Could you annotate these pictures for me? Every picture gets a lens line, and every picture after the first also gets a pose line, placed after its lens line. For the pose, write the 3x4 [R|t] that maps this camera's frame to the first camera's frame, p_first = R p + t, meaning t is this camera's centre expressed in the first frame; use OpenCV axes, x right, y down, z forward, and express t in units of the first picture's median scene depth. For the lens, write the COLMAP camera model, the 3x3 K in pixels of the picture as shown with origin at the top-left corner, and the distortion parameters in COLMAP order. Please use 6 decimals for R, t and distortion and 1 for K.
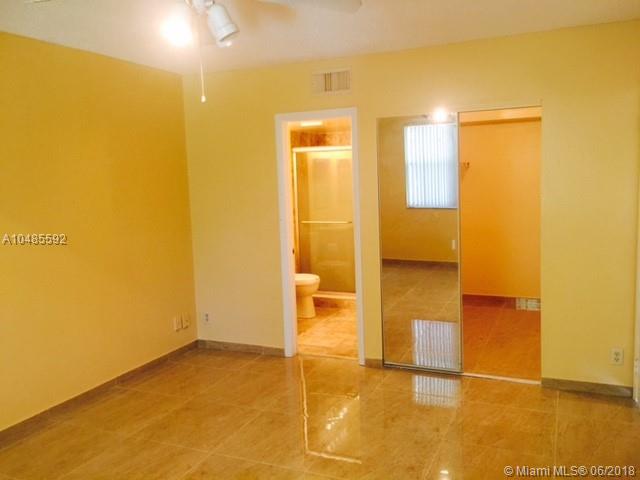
lens RADIAL K [[569.0, 0, 330.6], [0, 569.0, 230.0], [0, 0, 1]] dist [0.090638, -0.100657]
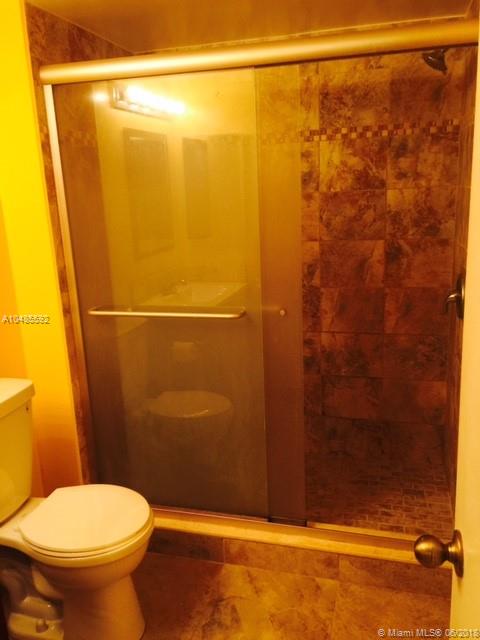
lens RADIAL K [[569.0, 0, 240.0], [0, 569.0, 320.0], [0, 0, 1]] dist [0.090638, -0.100657]
pose [[0.984271, -0.050009, 0.169437, -0.031245], [0.025204, 0.989037, 0.145502, -0.079247], [-0.174856, -0.138943, 0.974741, 0.957362]]
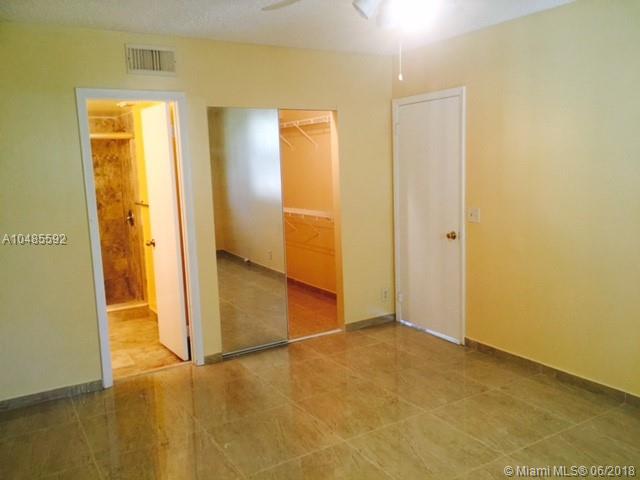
lens RADIAL K [[569.0, 0, 330.6], [0, 569.0, 230.0], [0, 0, 1]] dist [0.090638, -0.100657]
pose [[0.549797, -0.087282, 0.830725, -0.613023], [0.096774, 0.994484, 0.040441, -0.004988], [-0.829673, 0.058158, 0.555211, 0.285887]]
